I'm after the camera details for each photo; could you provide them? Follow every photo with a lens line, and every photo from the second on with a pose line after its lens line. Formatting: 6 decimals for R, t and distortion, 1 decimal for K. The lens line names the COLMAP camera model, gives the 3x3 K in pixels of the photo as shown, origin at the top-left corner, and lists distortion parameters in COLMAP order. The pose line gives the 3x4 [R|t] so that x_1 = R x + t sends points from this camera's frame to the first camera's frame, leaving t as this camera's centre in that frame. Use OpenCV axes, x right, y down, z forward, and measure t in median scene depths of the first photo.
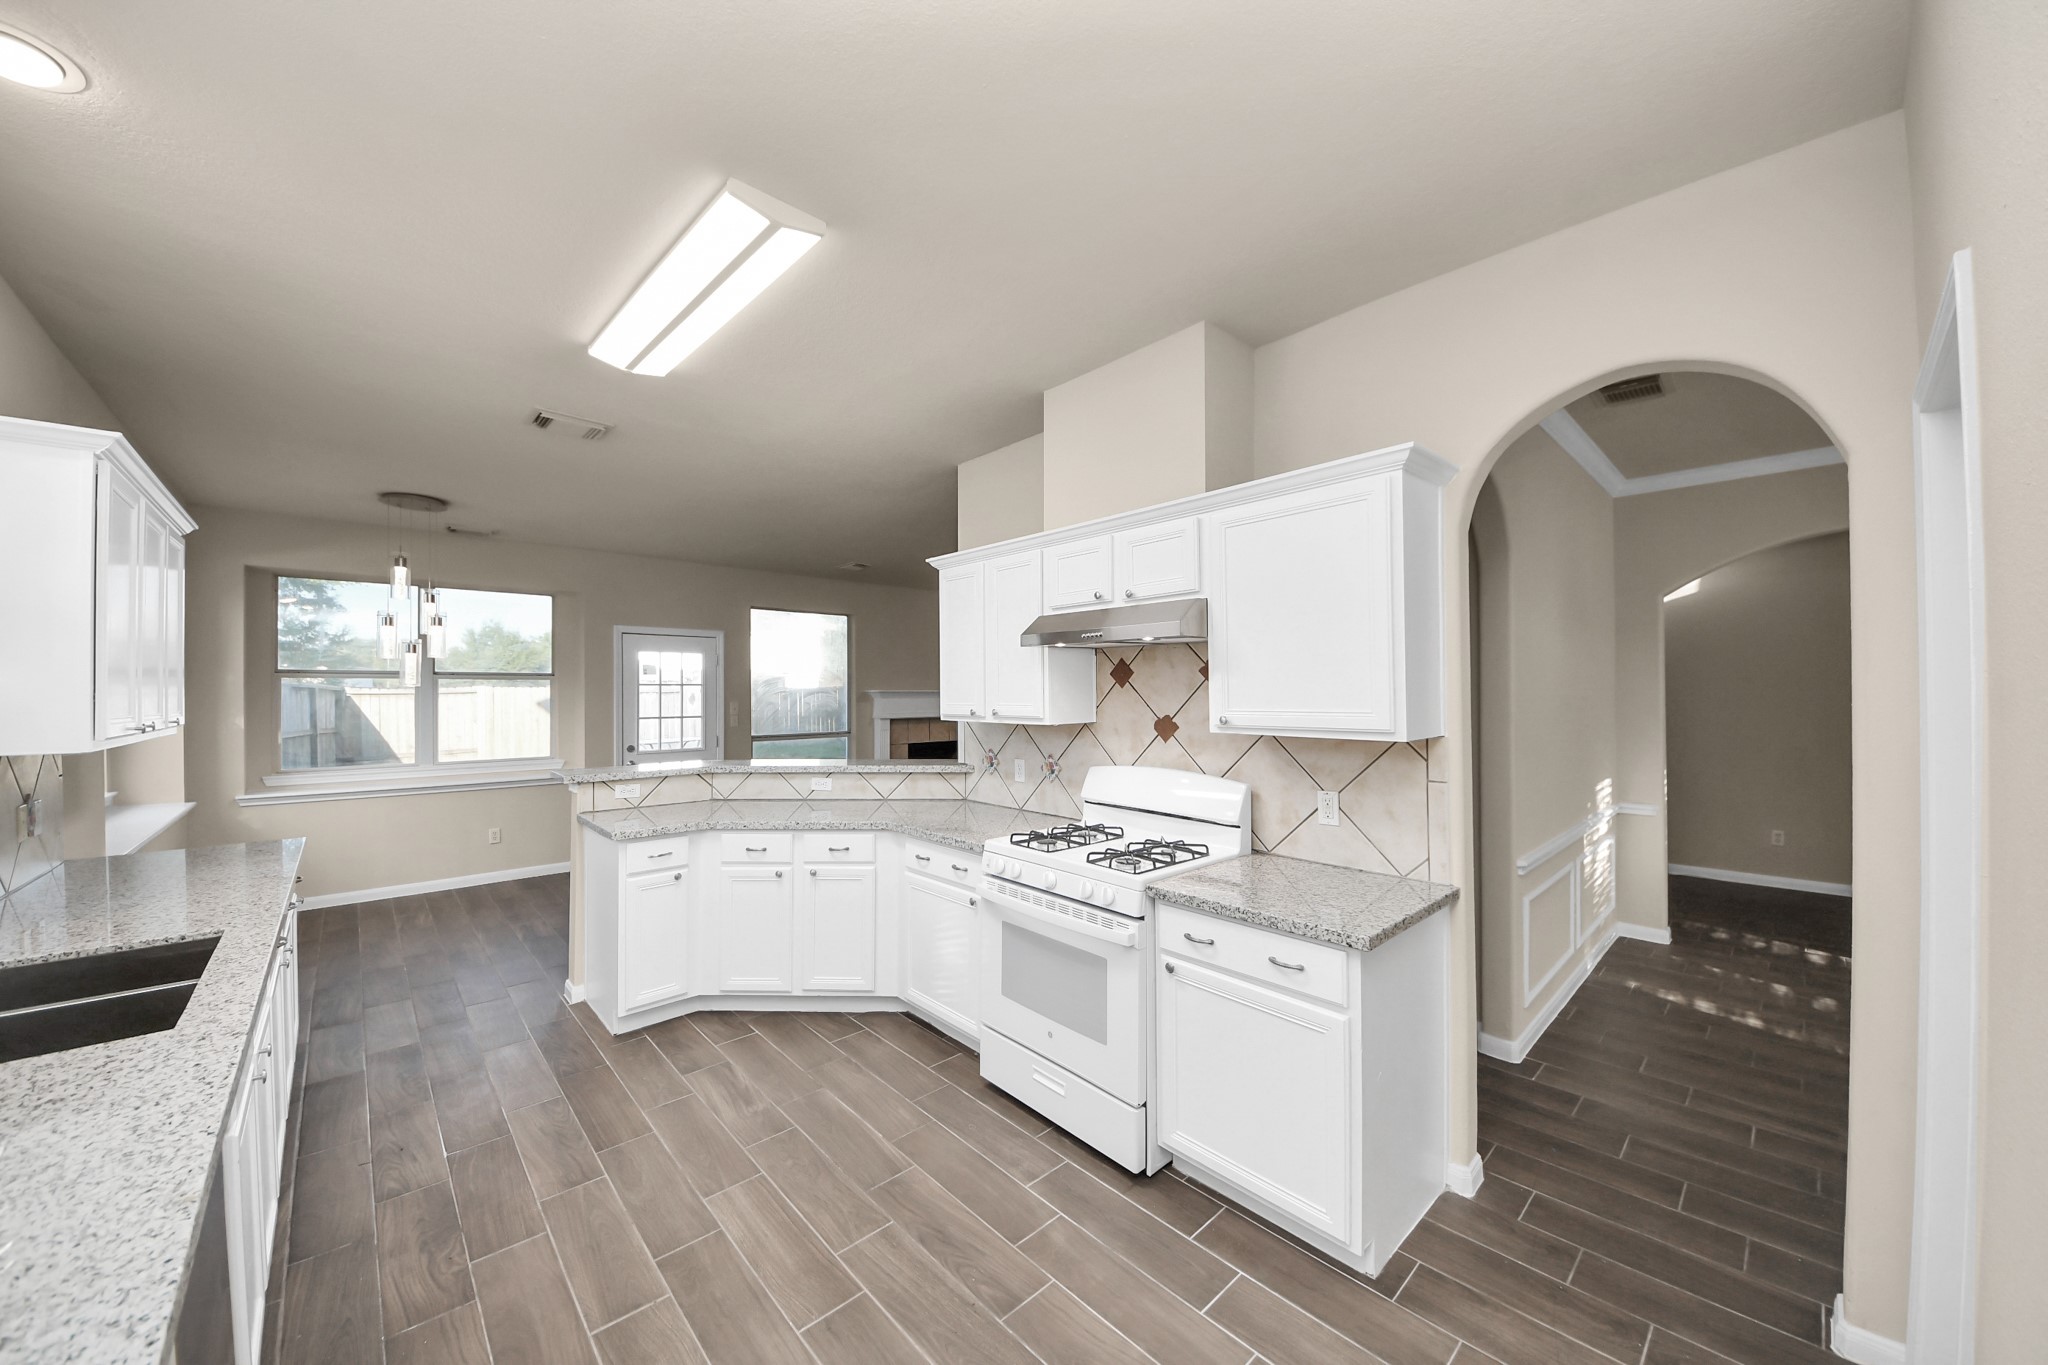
lens RADIAL K [[730.8, 0, 983.9], [0, 730.8, 671.7], [0, 0, 1]] dist [0.021267, -0.000041]
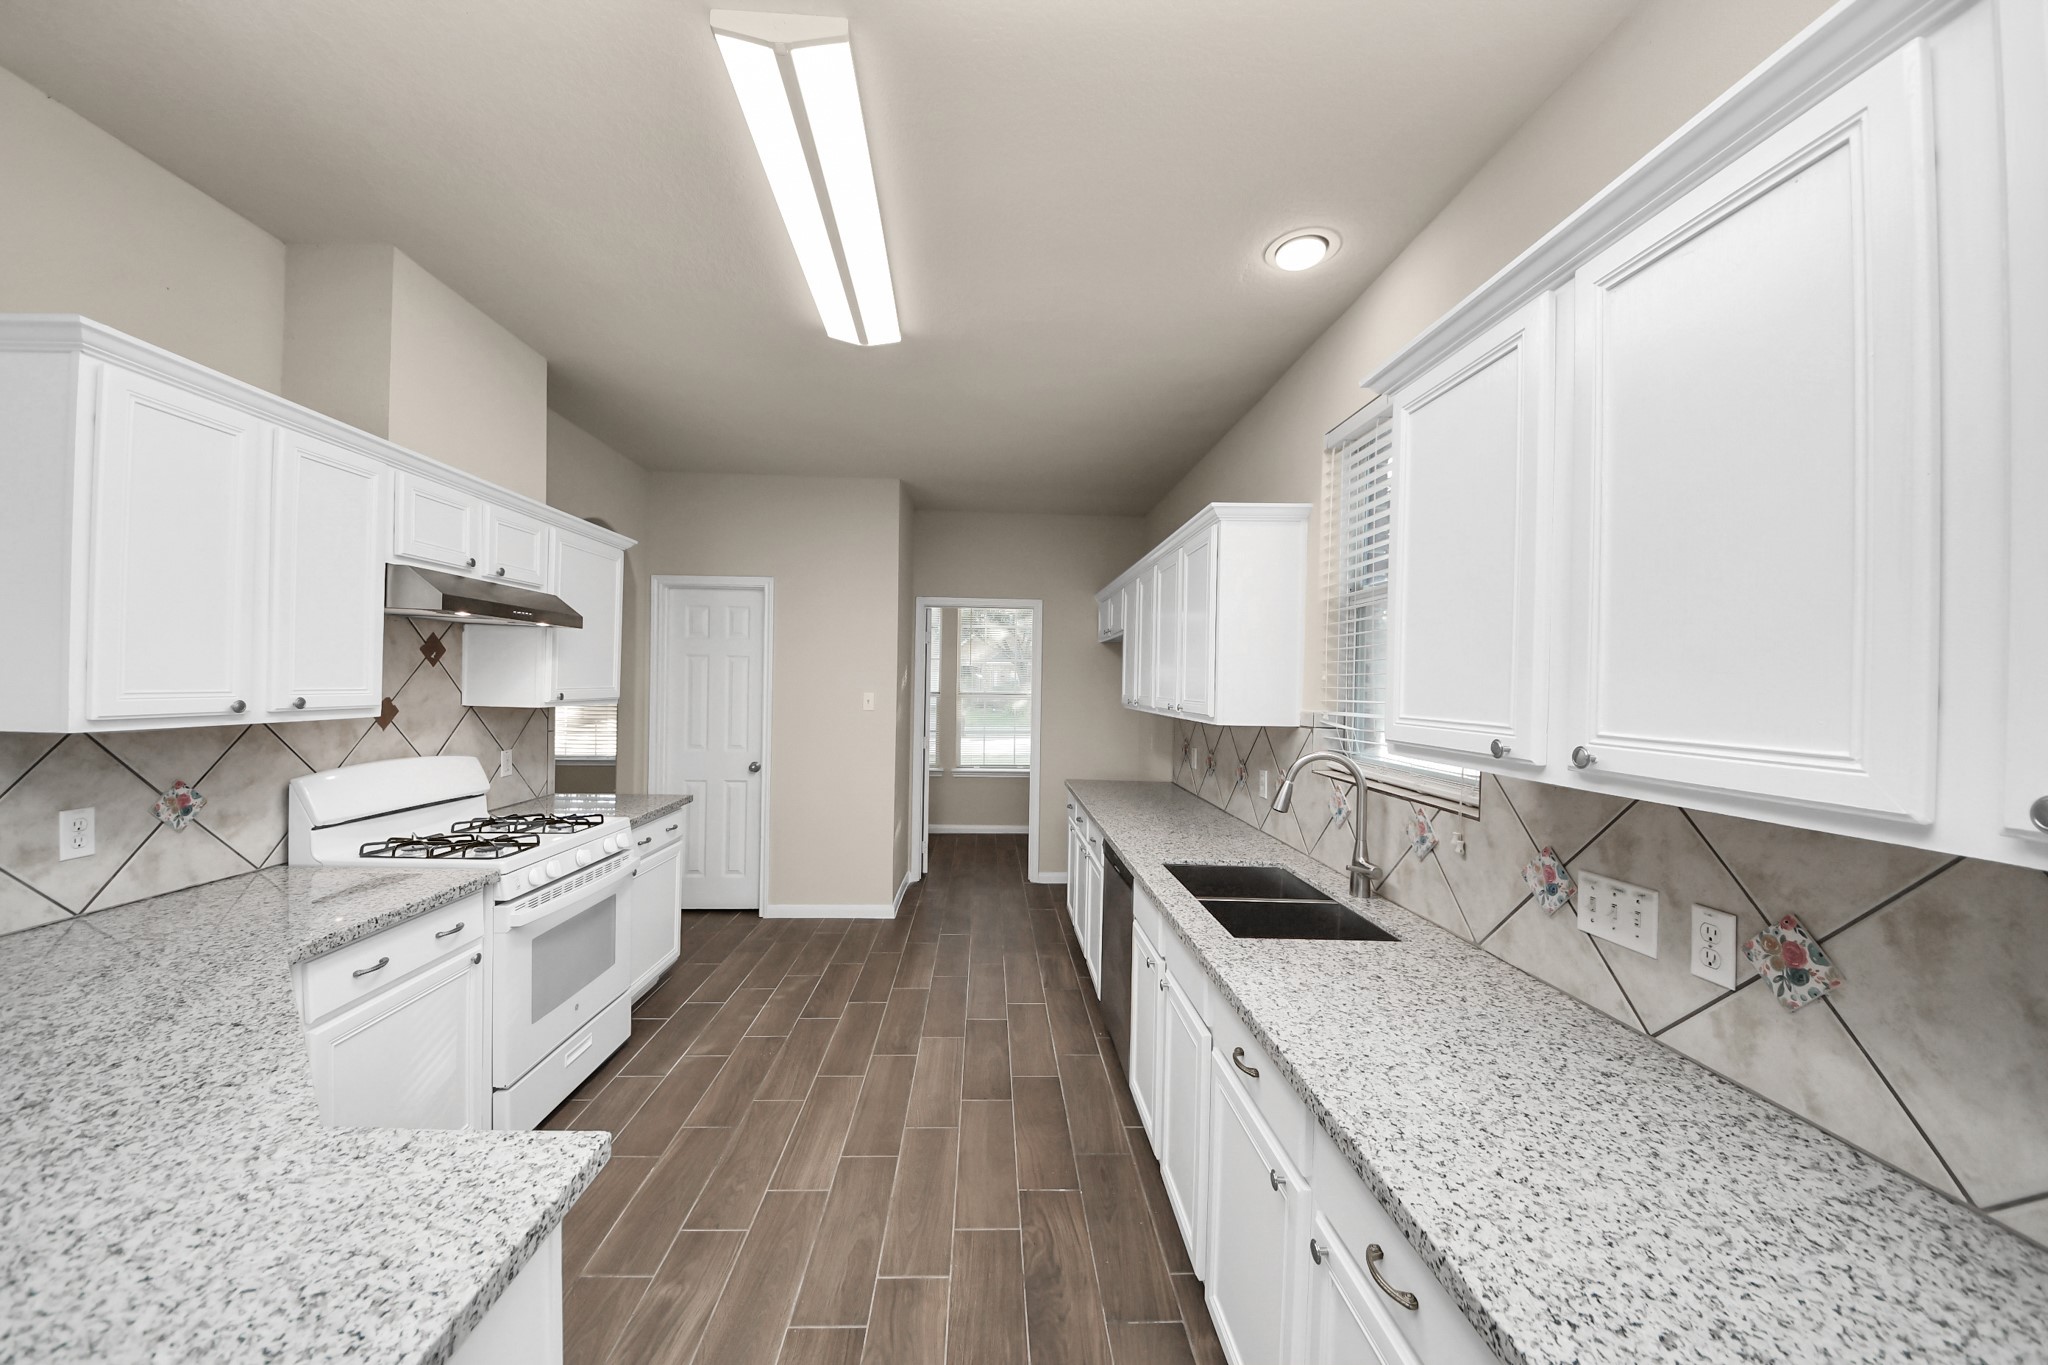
lens RADIAL K [[729.4, 0, 1024.0], [0, 729.4, 682.5], [0, 0, 1]] dist [-0.036778, 0.000012]
pose [[-0.789972, -0.017554, 0.612891, -0.964537], [-0.038301, 0.999051, -0.020754, 0.033139], [-0.611945, -0.039869, -0.789895, 1.350459]]
